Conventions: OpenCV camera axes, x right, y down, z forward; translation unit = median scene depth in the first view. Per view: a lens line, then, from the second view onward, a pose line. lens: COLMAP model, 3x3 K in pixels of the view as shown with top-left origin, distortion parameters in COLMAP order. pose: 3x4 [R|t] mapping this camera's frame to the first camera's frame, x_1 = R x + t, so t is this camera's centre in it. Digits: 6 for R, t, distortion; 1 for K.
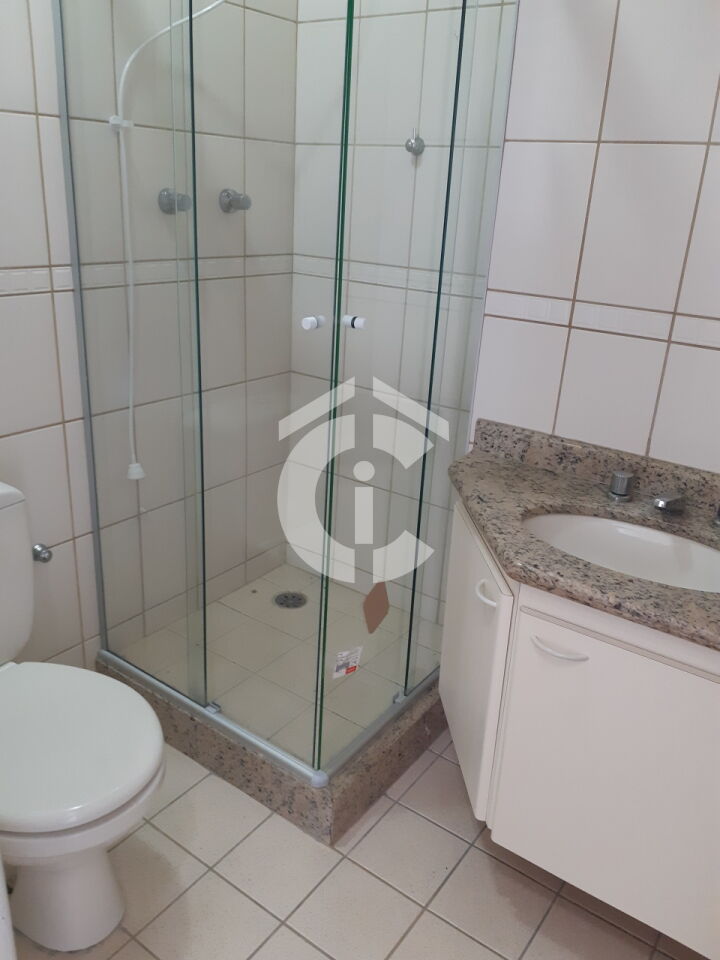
lens RADIAL K [[769.6, 0, 353.3], [0, 769.6, 471.7], [0, 0, 1]] dist [0.045227, -0.085212]
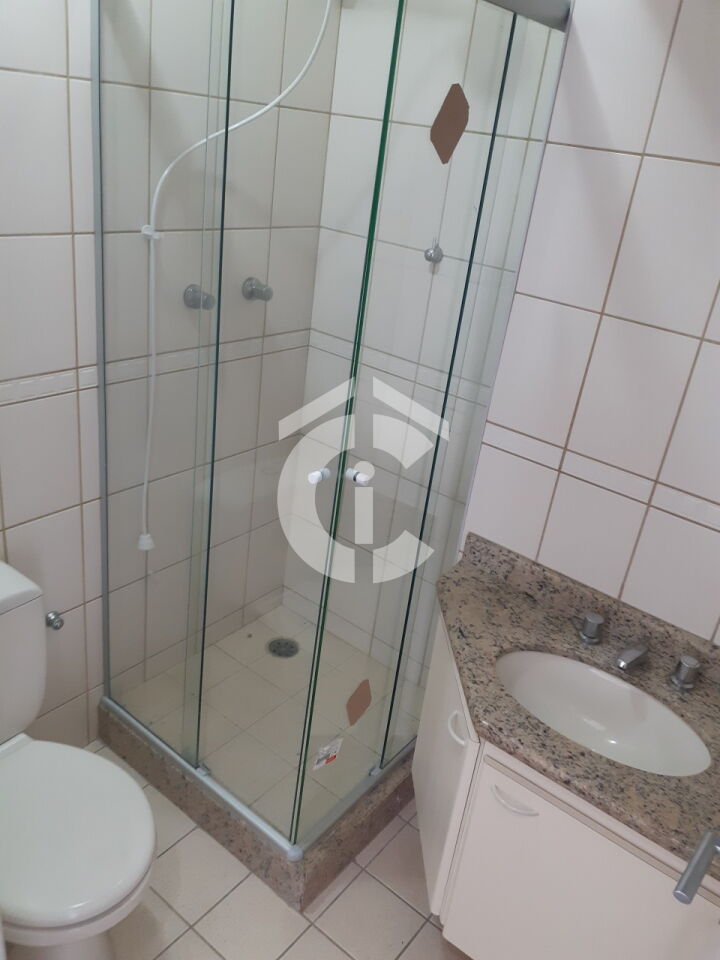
lens RADIAL K [[770.3, 0, 357.7], [0, 770.3, 469.6], [0, 0, 1]] dist [0.041171, -0.077401]
pose [[0.996721, 0.080900, -0.001594, 0.003194], [-0.080596, 0.994340, 0.069230, -0.229929], [0.007186, -0.068875, 0.997599, -0.062154]]
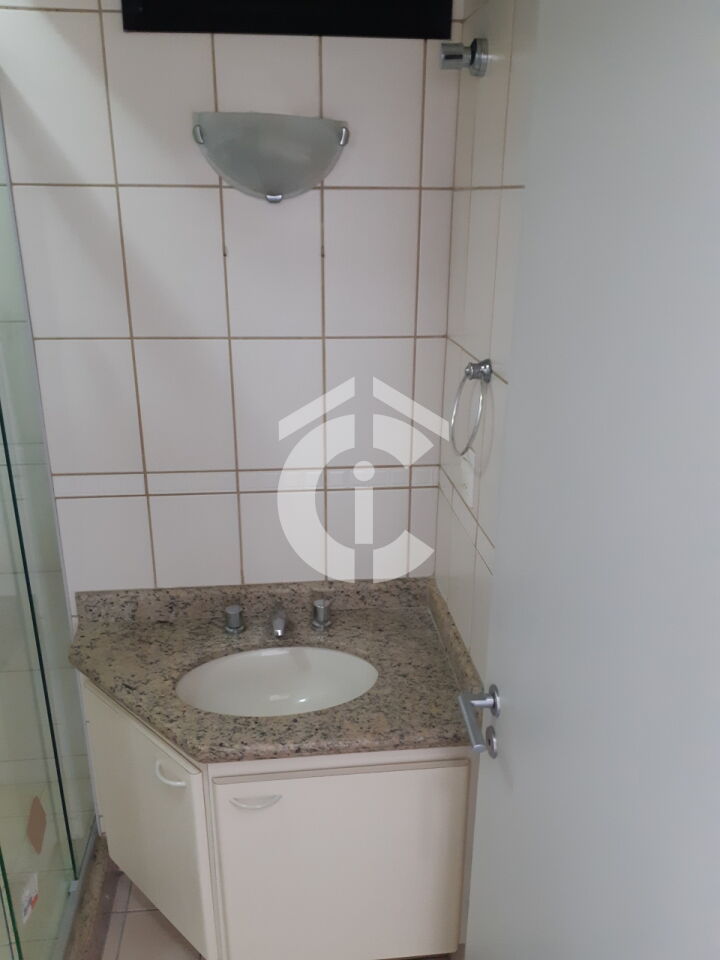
lens RADIAL K [[766.8, 0, 360.7], [0, 766.8, 468.6], [0, 0, 1]] dist [0.054352, -0.073639]
pose [[0.740292, -0.272167, 0.614730, -0.146590], [0.266950, 0.958215, 0.102766, -0.243091], [-0.617013, 0.088025, 0.782014, -0.033125]]
